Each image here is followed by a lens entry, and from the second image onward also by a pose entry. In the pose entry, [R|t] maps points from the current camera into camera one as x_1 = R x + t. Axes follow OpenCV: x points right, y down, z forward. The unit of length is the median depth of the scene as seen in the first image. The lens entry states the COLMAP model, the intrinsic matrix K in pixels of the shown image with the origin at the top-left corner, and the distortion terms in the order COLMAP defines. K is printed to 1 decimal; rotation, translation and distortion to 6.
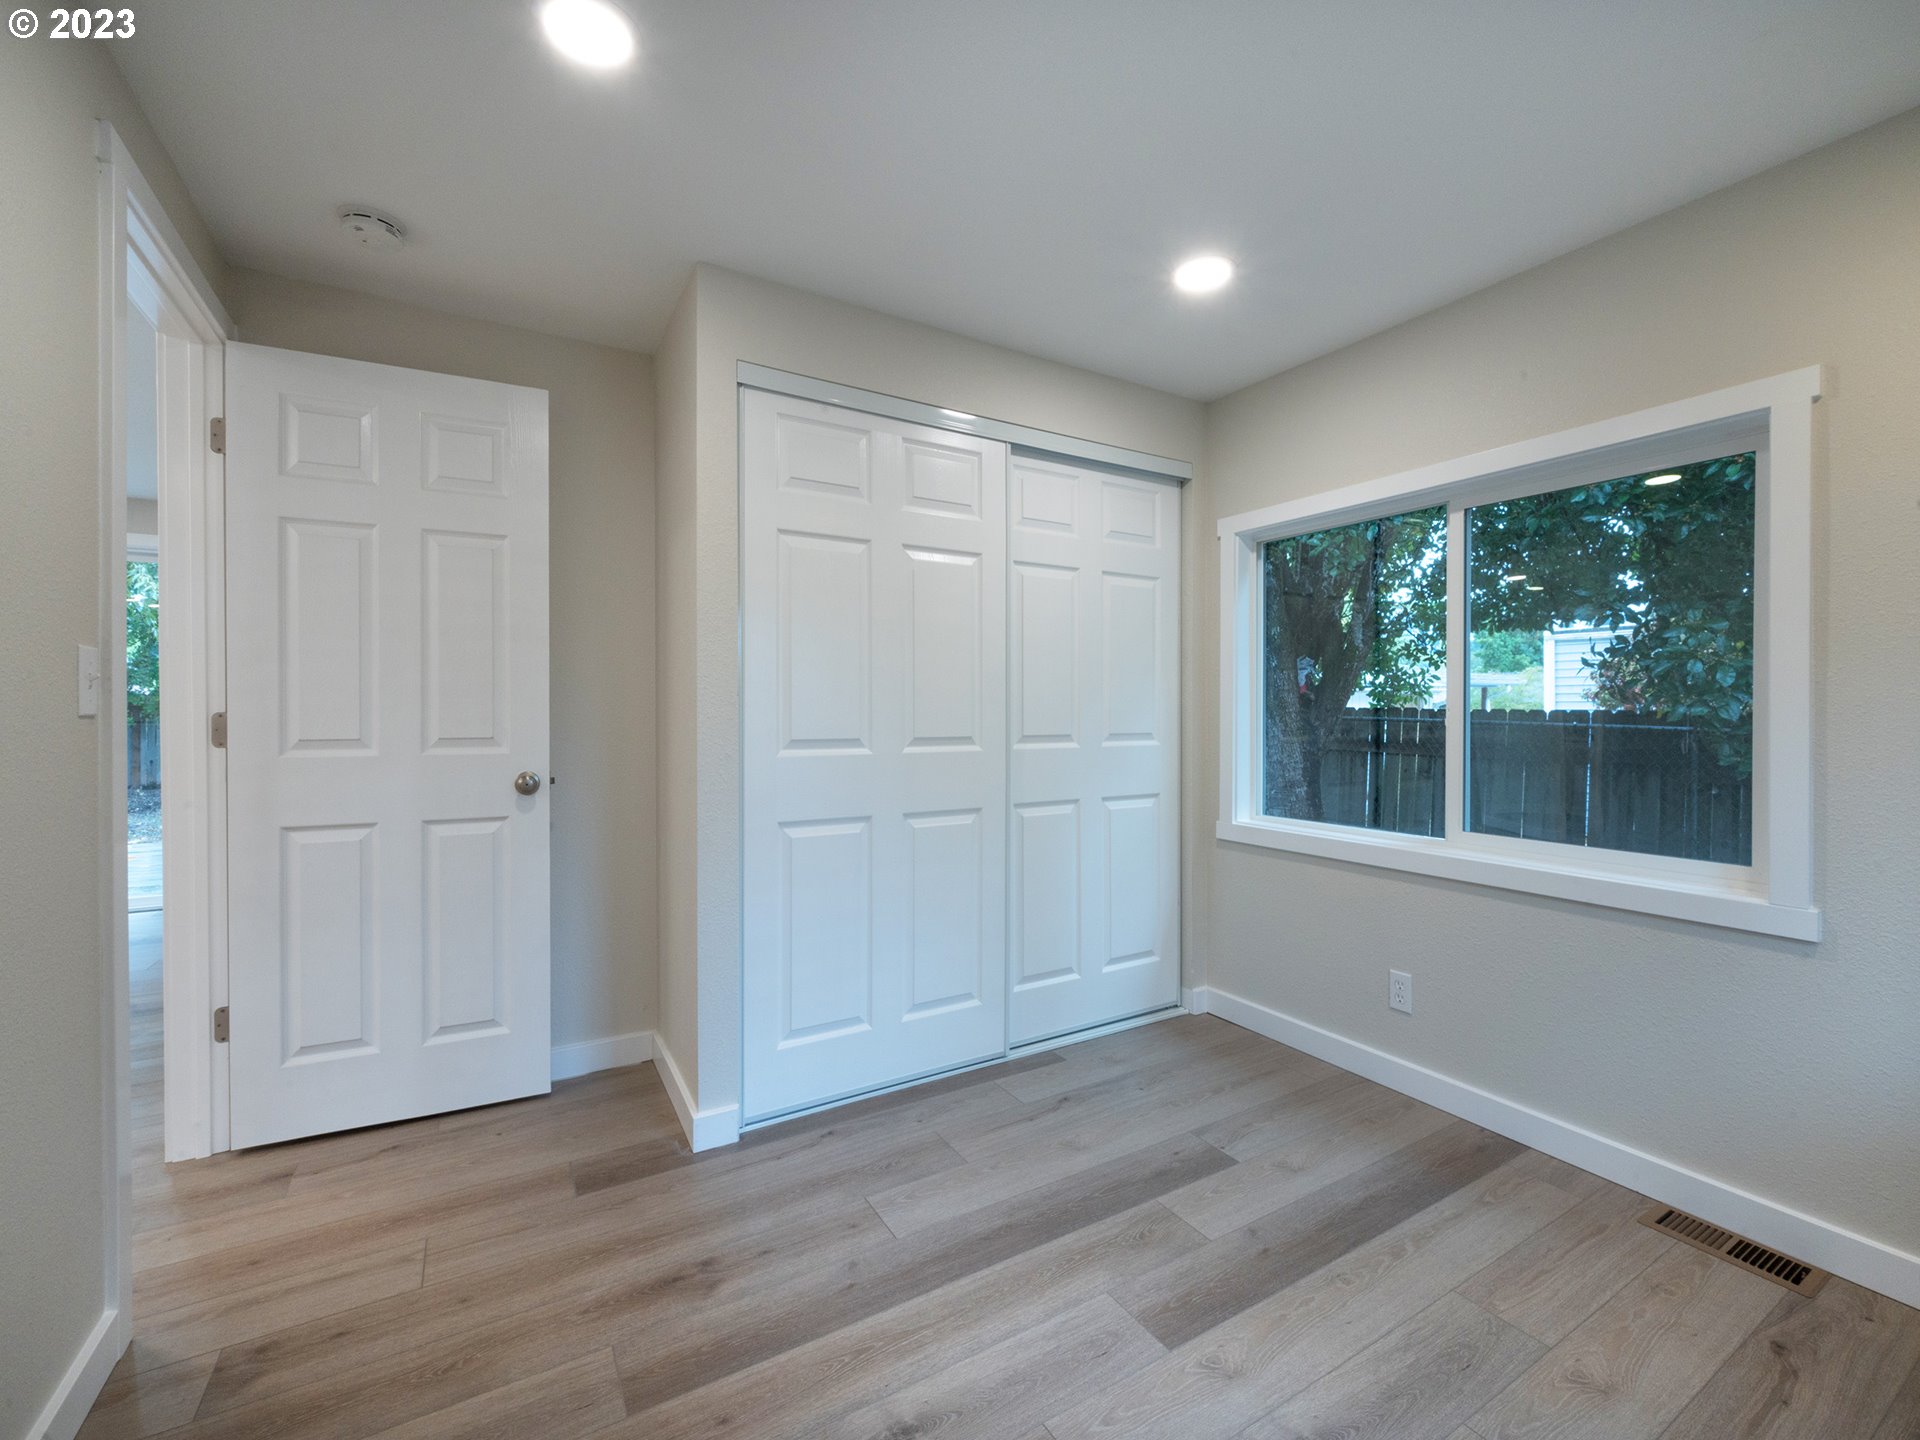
lens RADIAL K [[826.5, 0, 927.3], [0, 826.5, 709.2], [0, 0, 1]] dist [0.003875, -0.000996]
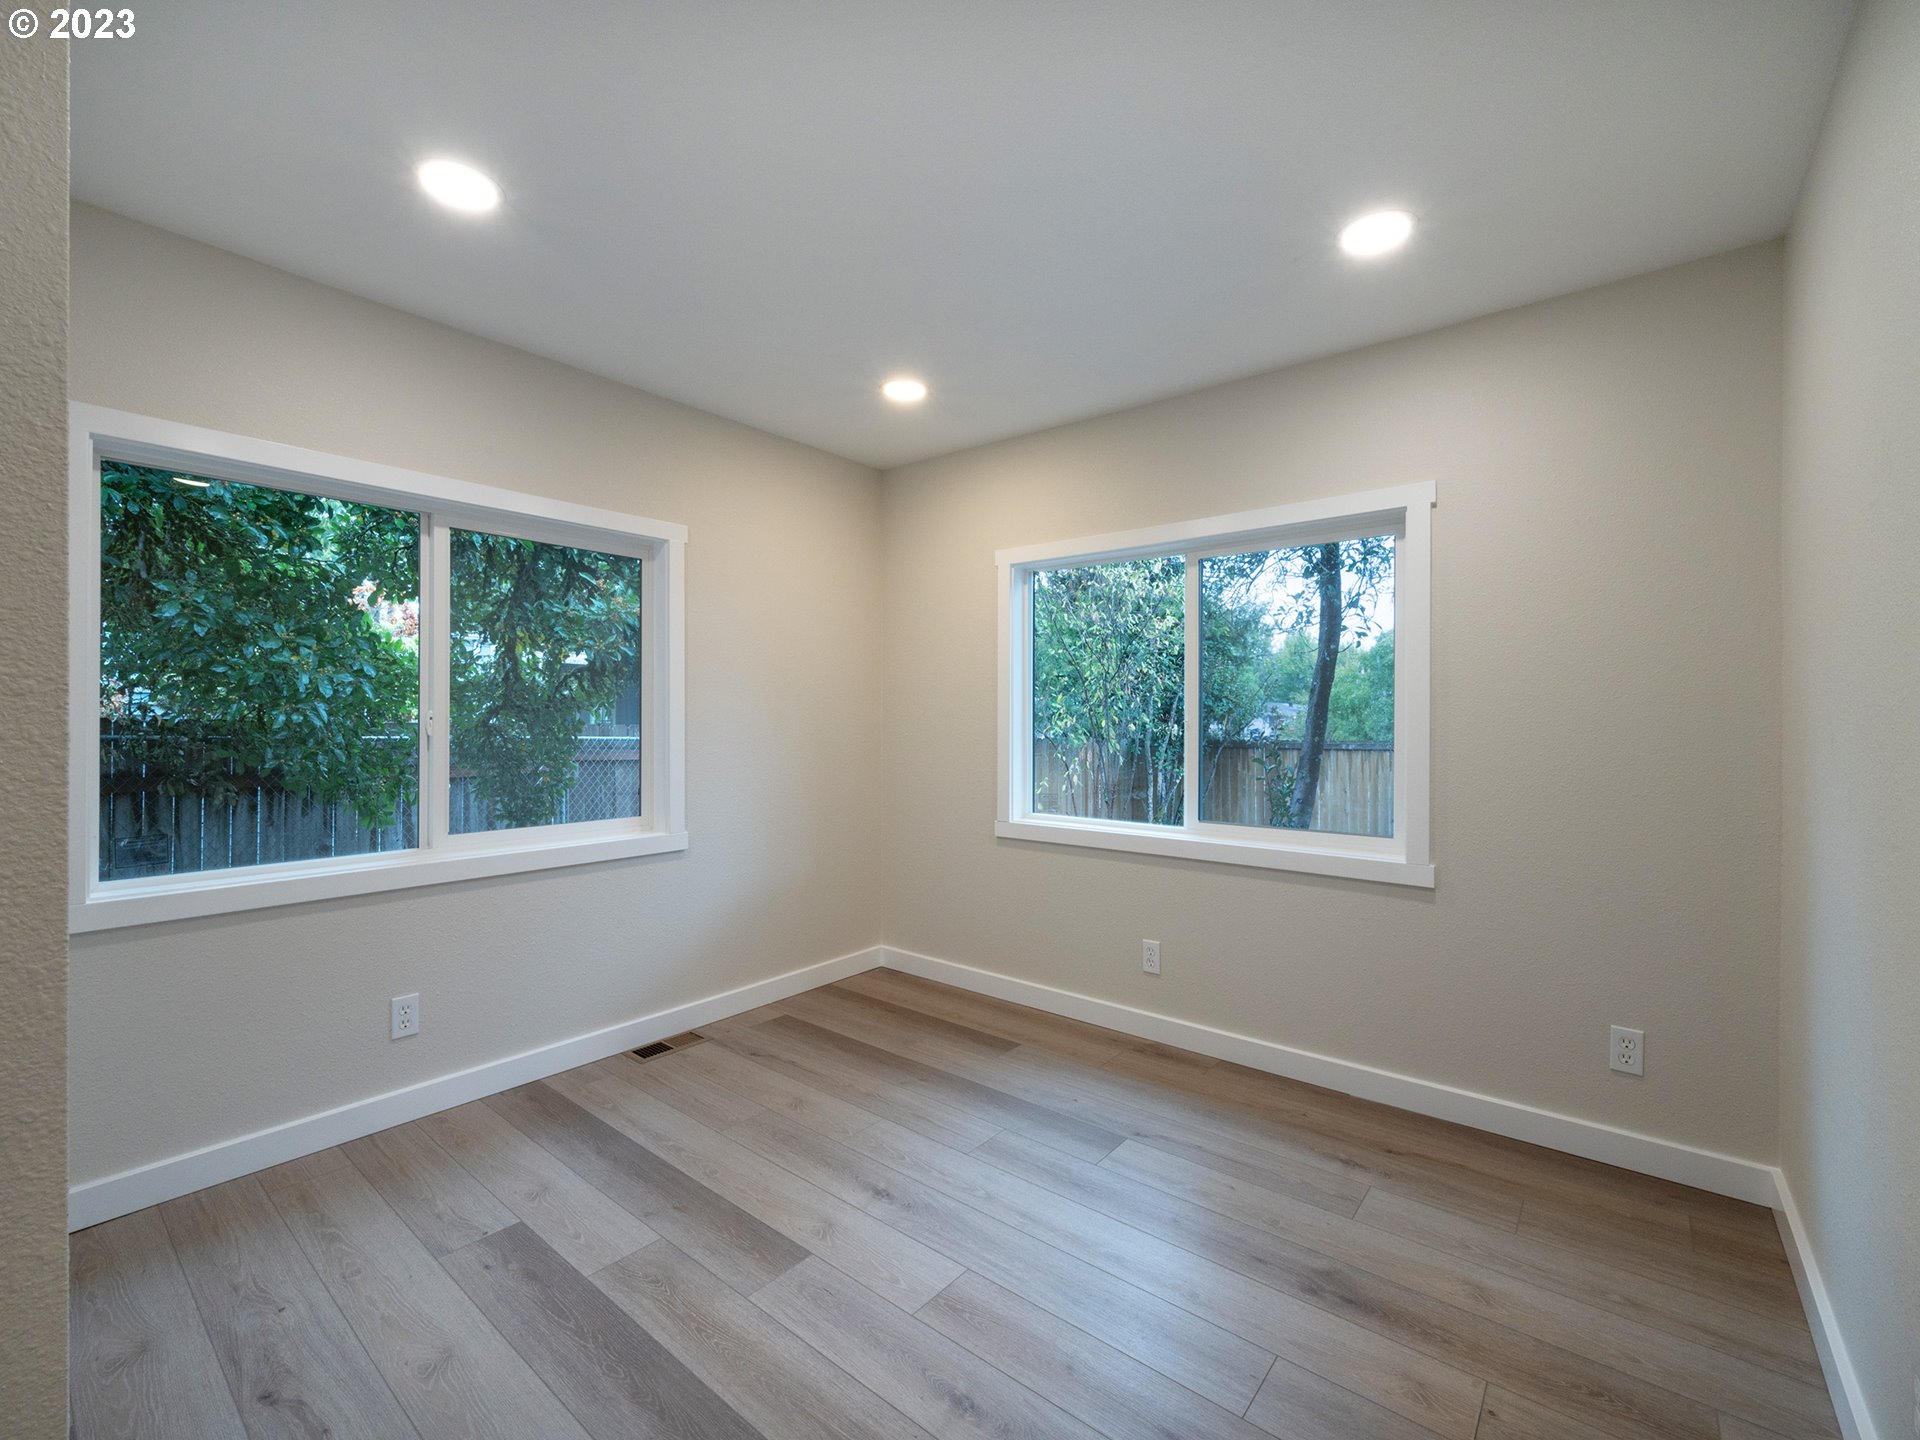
lens RADIAL K [[826.5, 0, 977.7], [0, 826.5, 729.6], [0, 0, 1]] dist [0.003875, -0.000996]
pose [[-0.387254, -0.017391, 0.921809, -0.697165], [-0.004273, 0.999845, 0.017068, -0.008328], [-0.921963, 0.002670, -0.387268, 0.965726]]
